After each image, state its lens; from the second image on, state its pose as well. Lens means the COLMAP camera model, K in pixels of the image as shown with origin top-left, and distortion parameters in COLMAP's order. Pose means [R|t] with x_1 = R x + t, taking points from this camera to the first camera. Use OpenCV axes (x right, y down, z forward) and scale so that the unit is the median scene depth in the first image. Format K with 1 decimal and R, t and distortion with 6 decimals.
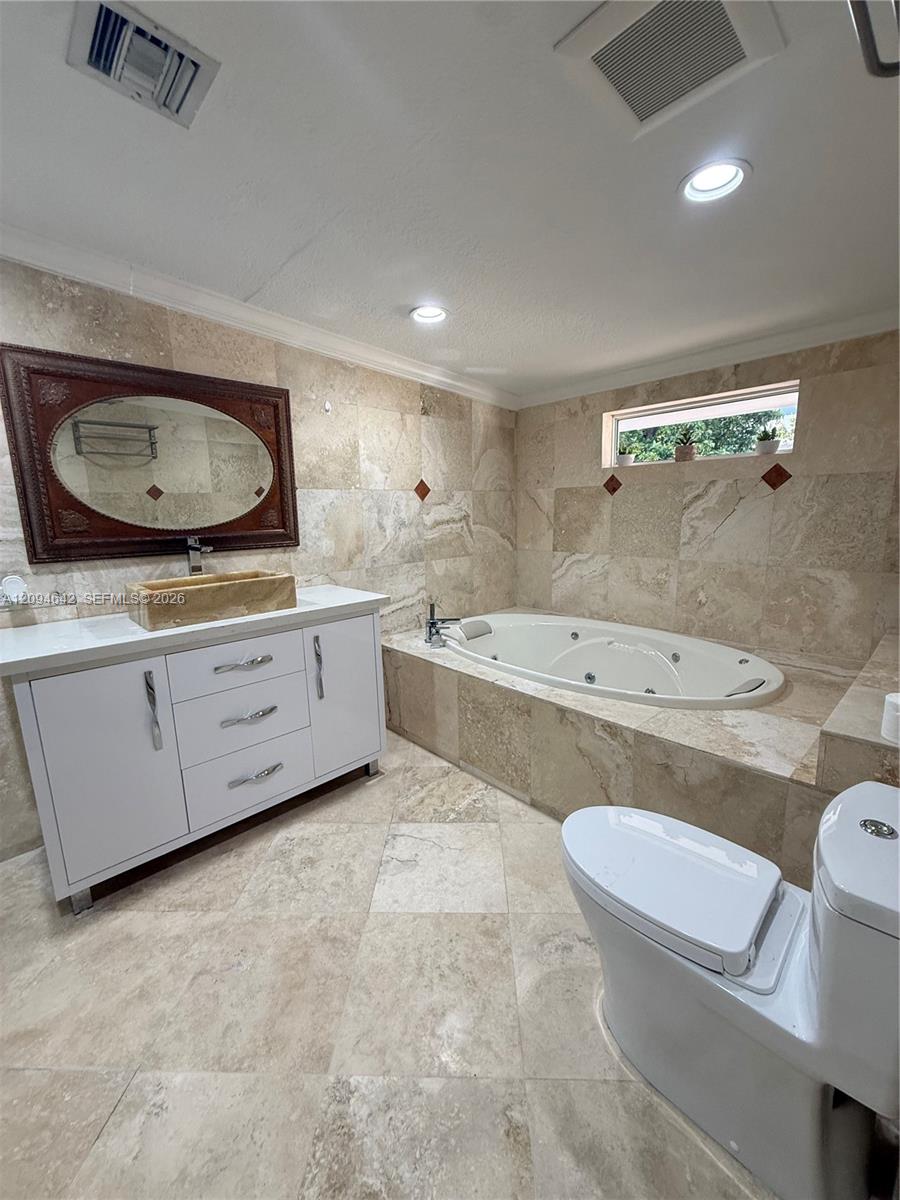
lens RADIAL K [[482.0, 0, 450.0], [0, 482.0, 600.0], [0, 0, 1]] dist [0.000661, 0.000181]
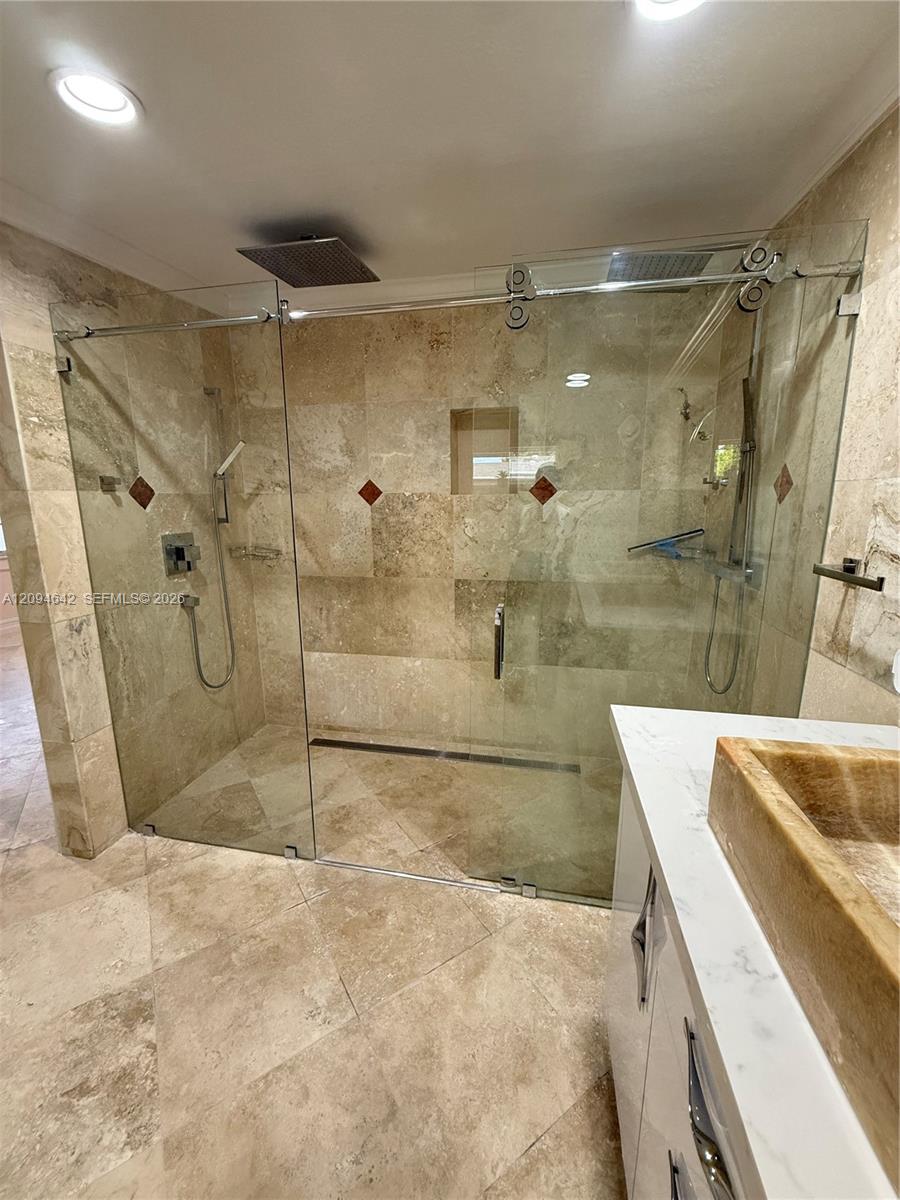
lens RADIAL K [[482.0, 0, 450.0], [0, 482.0, 600.0], [0, 0, 1]] dist [0.000661, 0.000181]
pose [[-0.814227, 0.135324, -0.564555, -0.317062], [-0.088084, 0.932398, 0.350535, -0.356834], [0.573826, 0.335143, -0.747264, 1.648152]]
